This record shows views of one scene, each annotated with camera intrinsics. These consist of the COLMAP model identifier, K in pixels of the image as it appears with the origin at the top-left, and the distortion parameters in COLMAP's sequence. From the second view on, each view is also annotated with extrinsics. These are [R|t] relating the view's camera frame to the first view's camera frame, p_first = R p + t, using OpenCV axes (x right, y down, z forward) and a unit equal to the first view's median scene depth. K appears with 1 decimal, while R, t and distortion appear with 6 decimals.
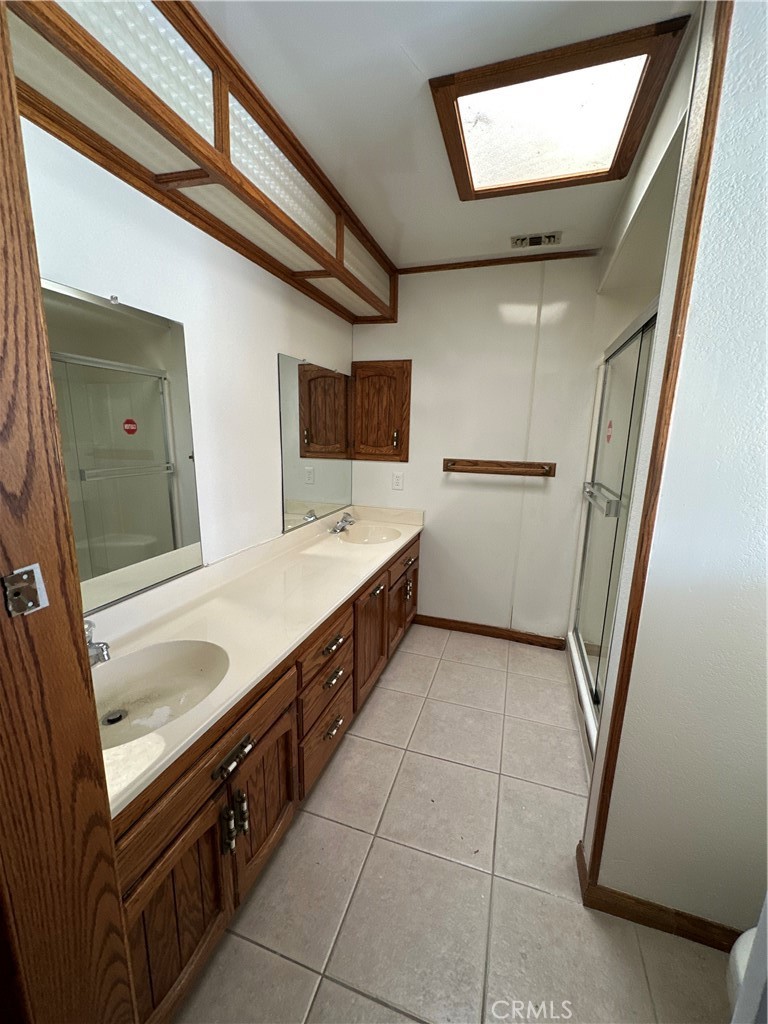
lens RADIAL K [[408.1, 0, 384.0], [0, 408.1, 512.0], [0, 0, 1]] dist [-0.003368, 0.000192]
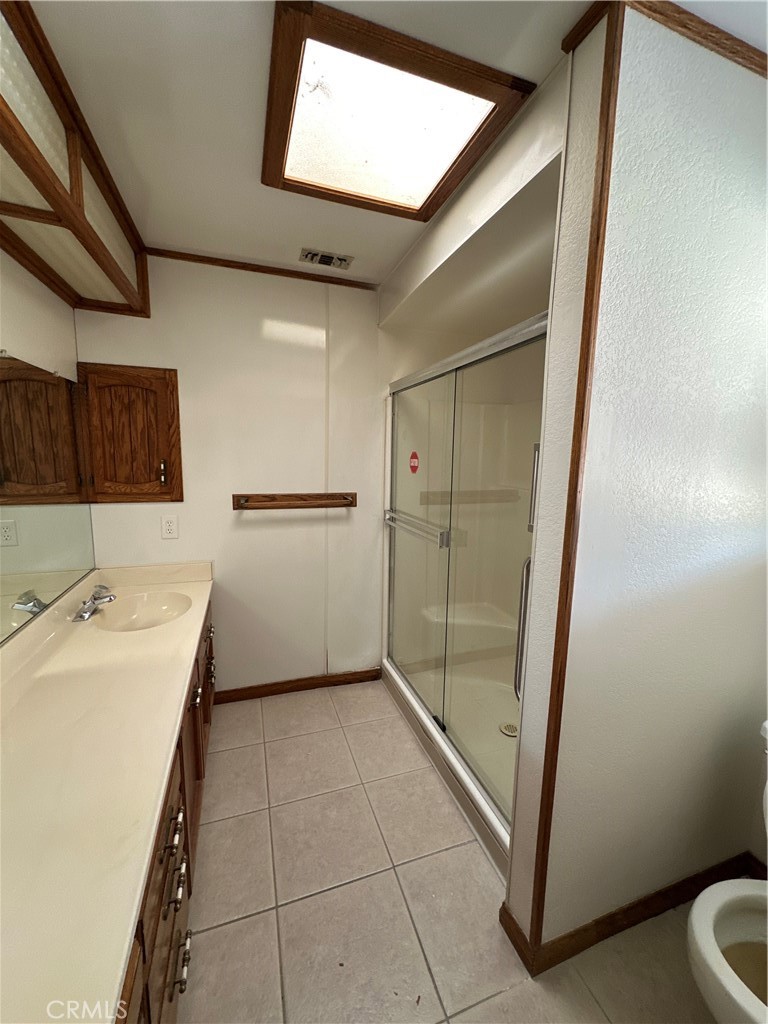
lens RADIAL K [[408.1, 0, 384.0], [0, 408.1, 512.0], [0, 0, 1]] dist [-0.003368, 0.000192]
pose [[0.792840, -0.093175, 0.602265, -0.111767], [0.116609, 0.993178, 0.000143, -0.062730], [-0.598169, 0.070116, 0.798296, 0.175973]]
